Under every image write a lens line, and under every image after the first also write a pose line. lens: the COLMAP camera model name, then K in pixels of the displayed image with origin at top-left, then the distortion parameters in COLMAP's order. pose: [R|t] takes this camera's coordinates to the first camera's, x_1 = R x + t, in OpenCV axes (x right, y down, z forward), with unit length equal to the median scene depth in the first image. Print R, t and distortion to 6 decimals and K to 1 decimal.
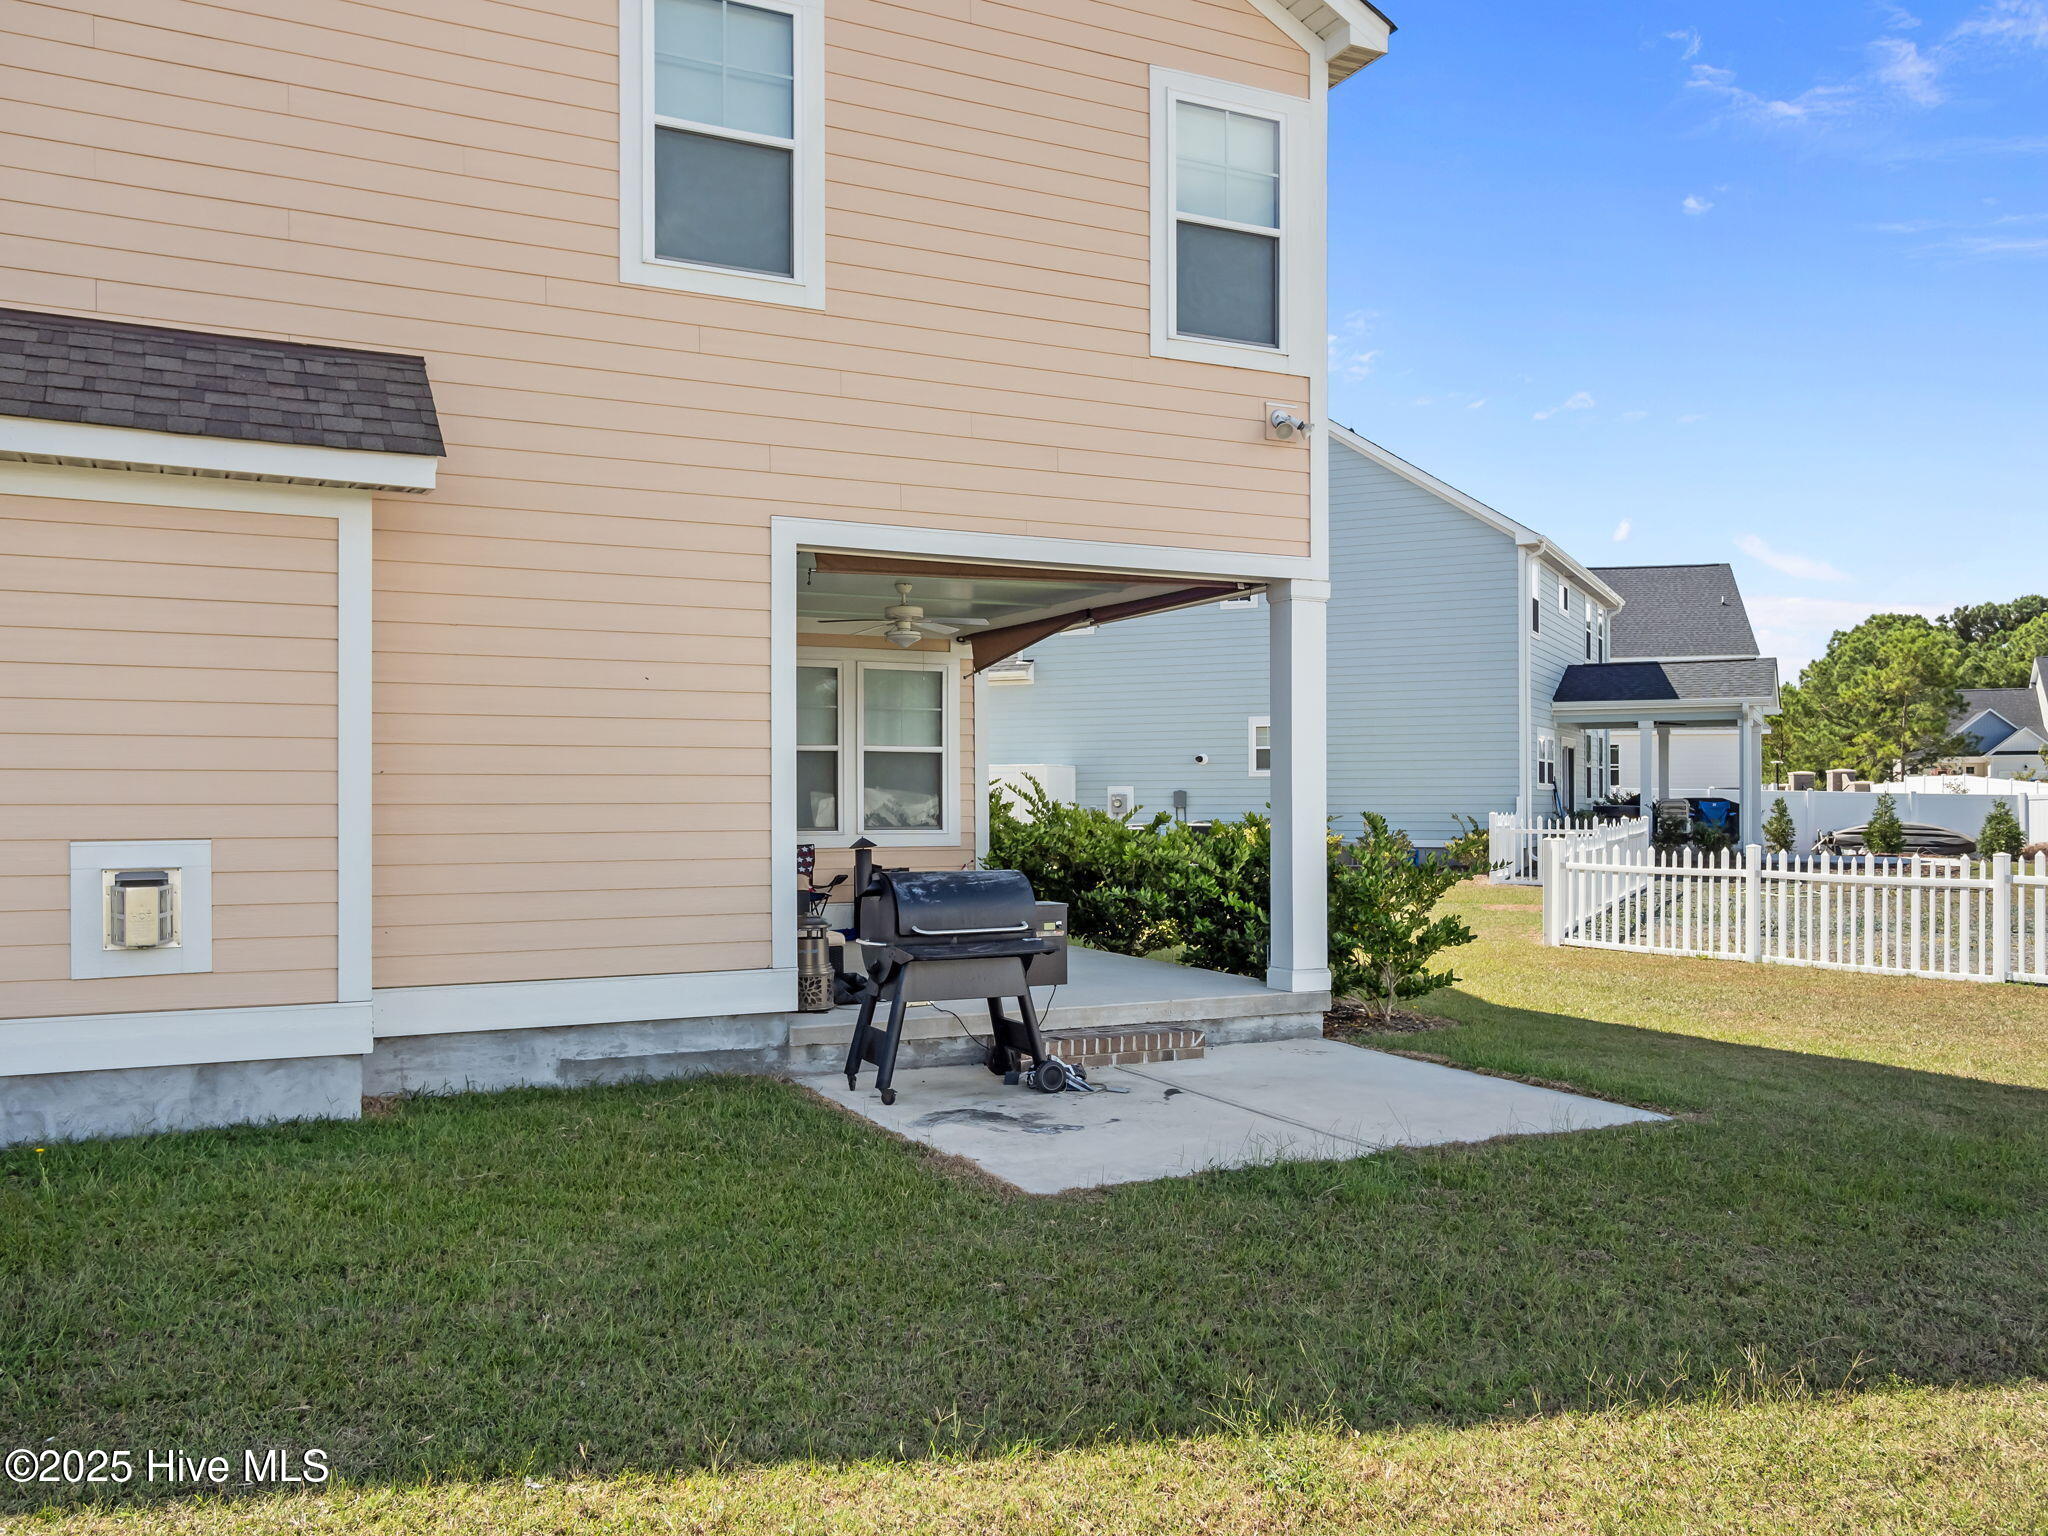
lens RADIAL K [[1665.2, 0, 1030.6], [0, 1665.2, 787.7], [0, 0, 1]] dist [0.026006, -0.005659]
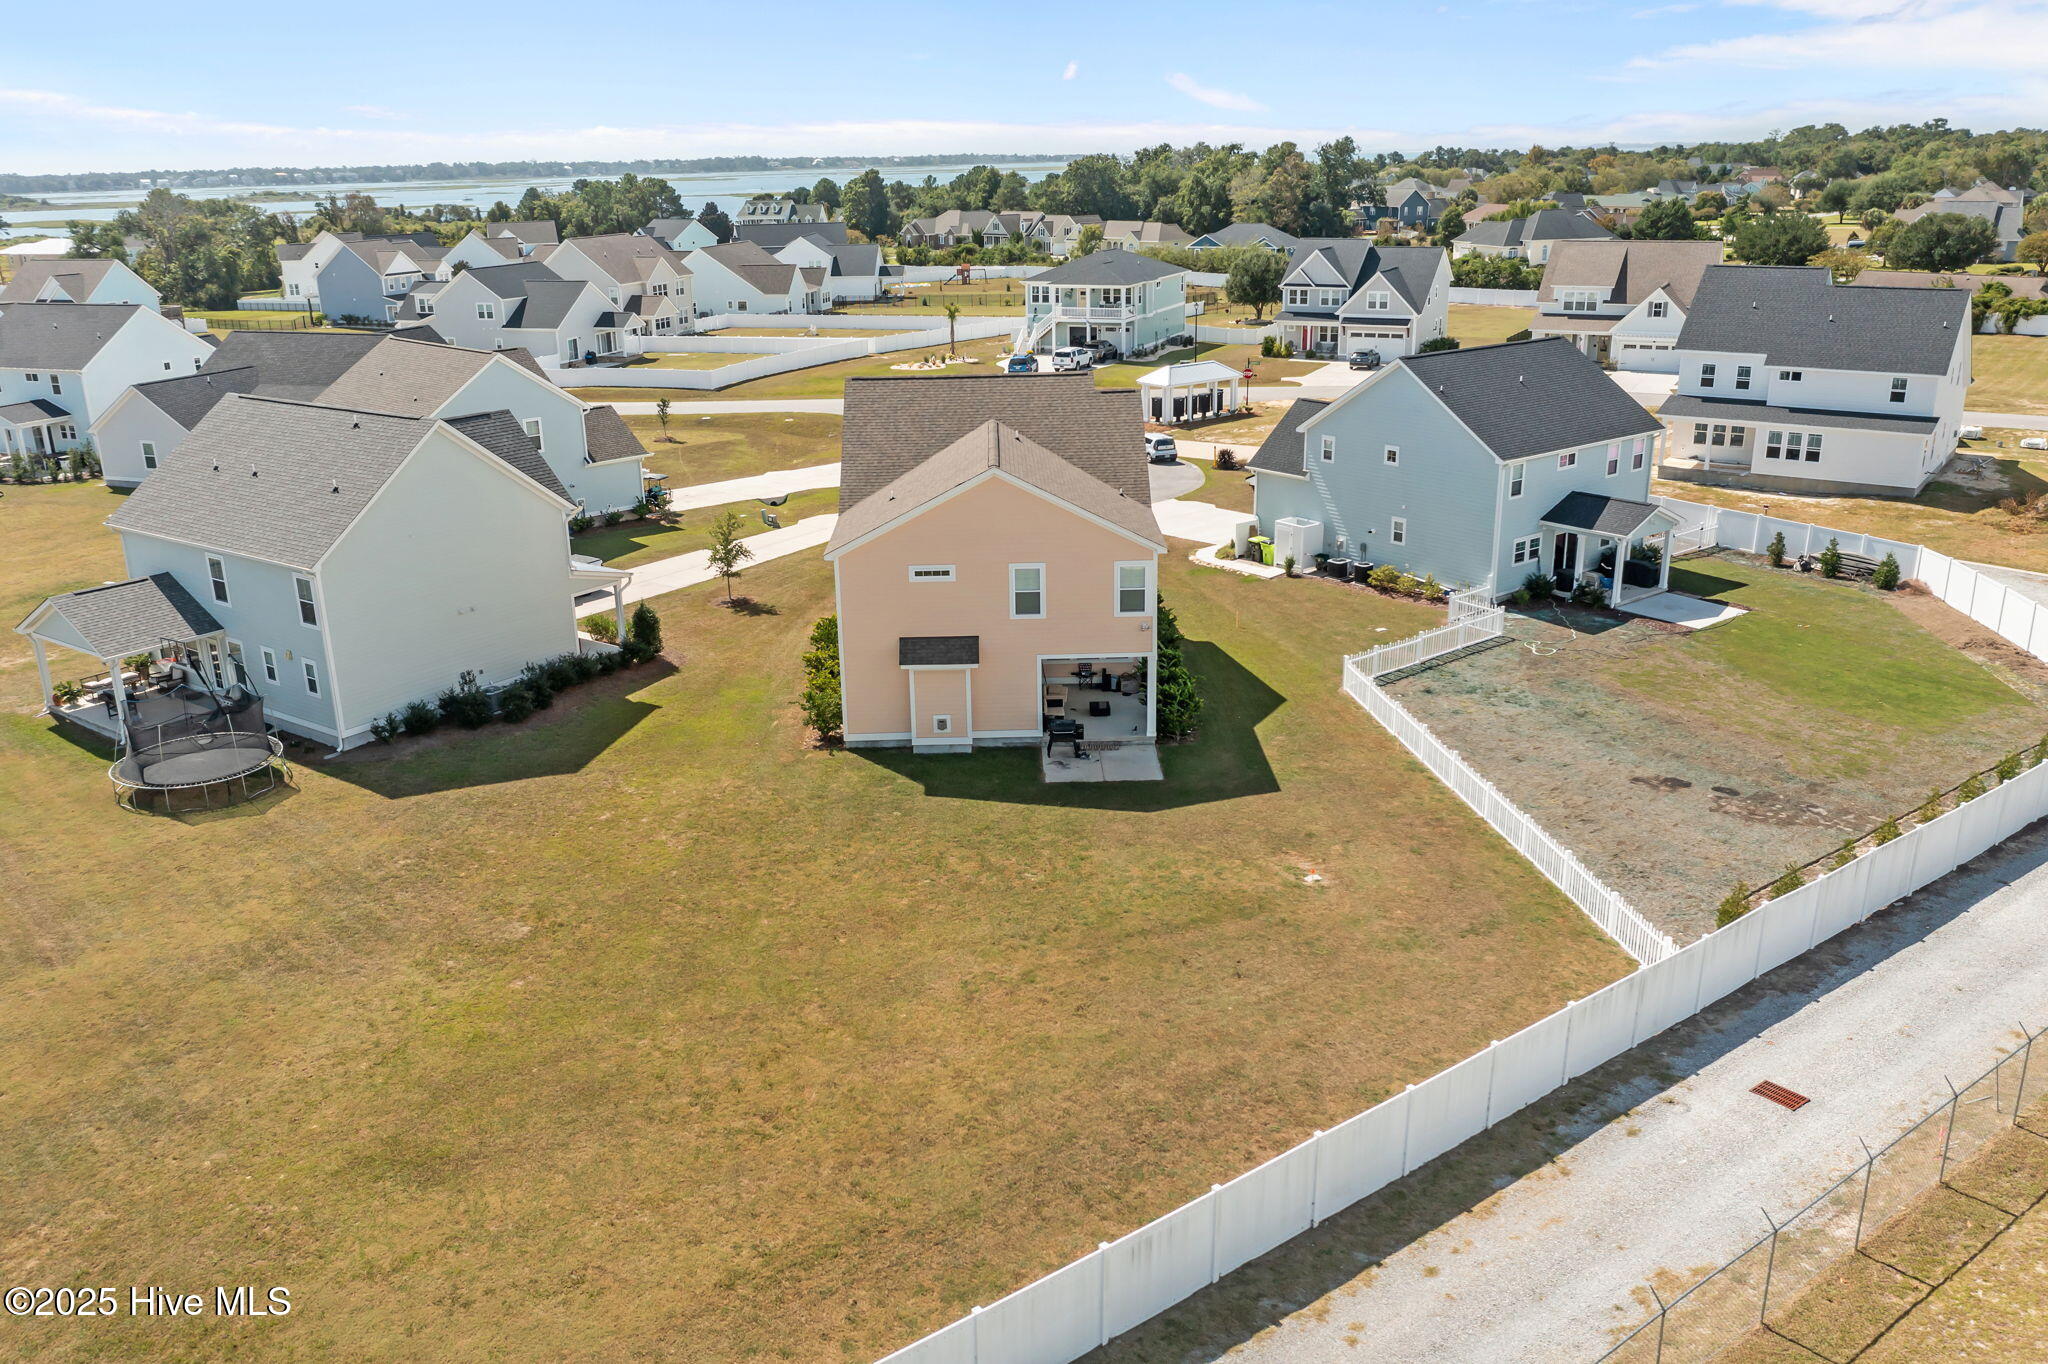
lens RADIAL K [[1620.7, 0, 1032.7], [0, 1620.7, 686.9], [0, 0, 1]] dist [-0.000498, -0.001125]
pose [[0.906772, 0.122146, -0.403541, 2.088918], [0.015904, 0.946526, 0.322236, -1.851631], [0.421322, -0.298612, 0.856340, -3.796908]]
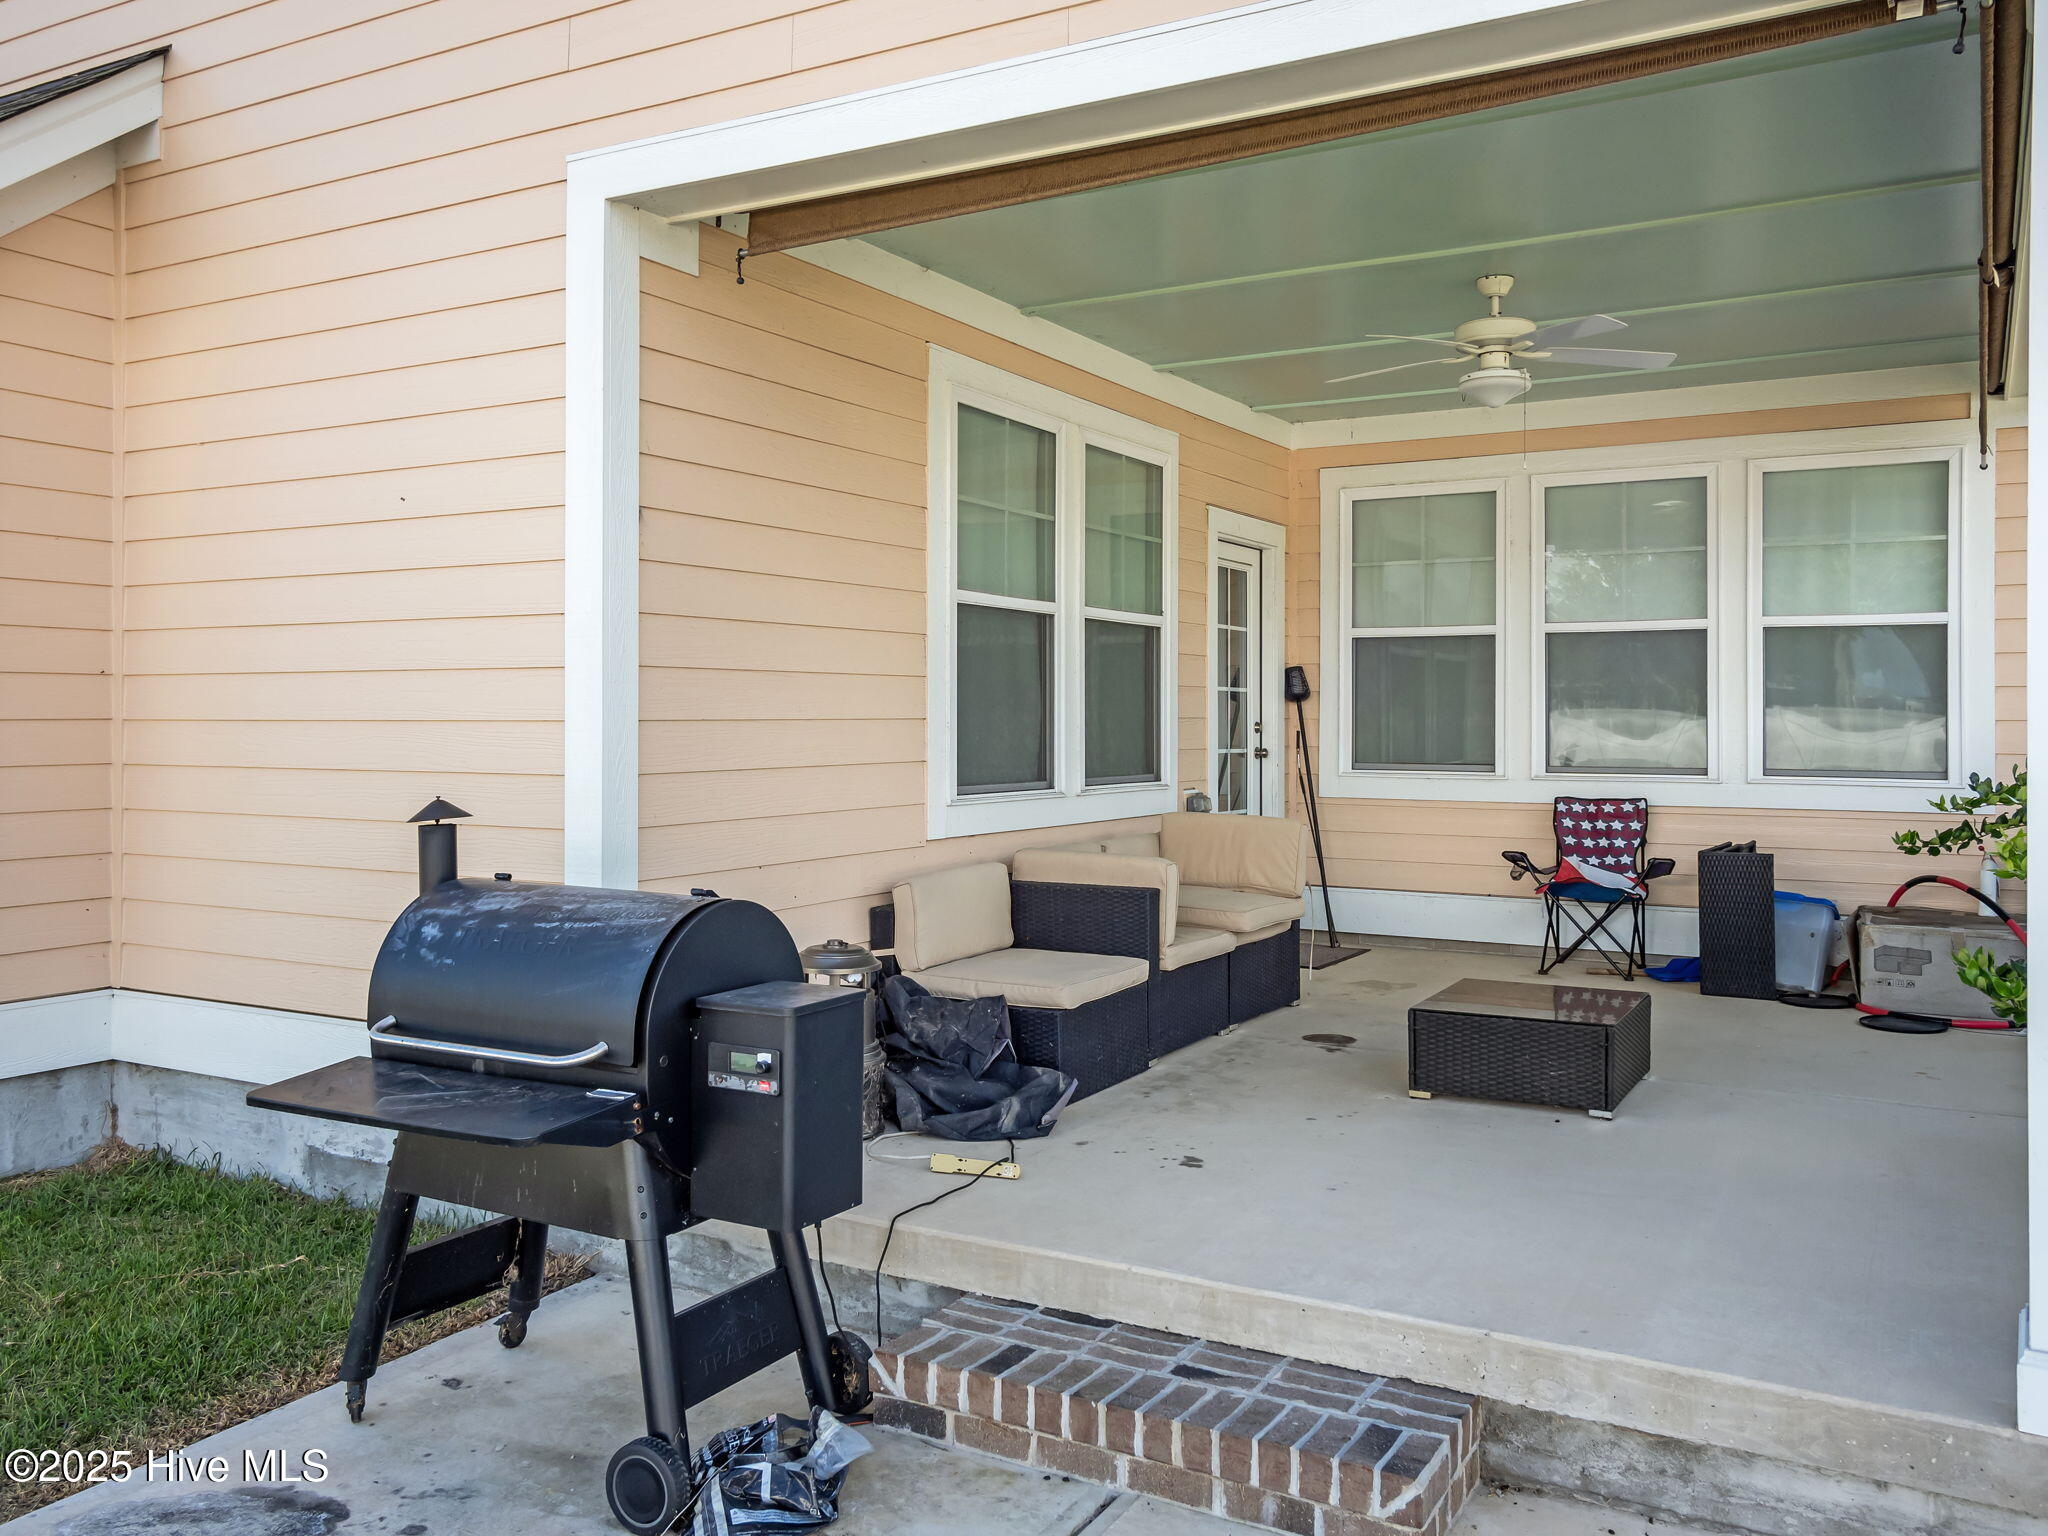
lens RADIAL K [[1659.3, 0, 1030.2], [0, 1659.3, 720.1], [0, 0, 1]] dist [0.010254, 0.005953]
pose [[0.558888, 0.004955, -0.829228, 0.343835], [0.002173, 0.999970, 0.007440, 0.005094], [0.829240, -0.005961, 0.558861, 0.838863]]
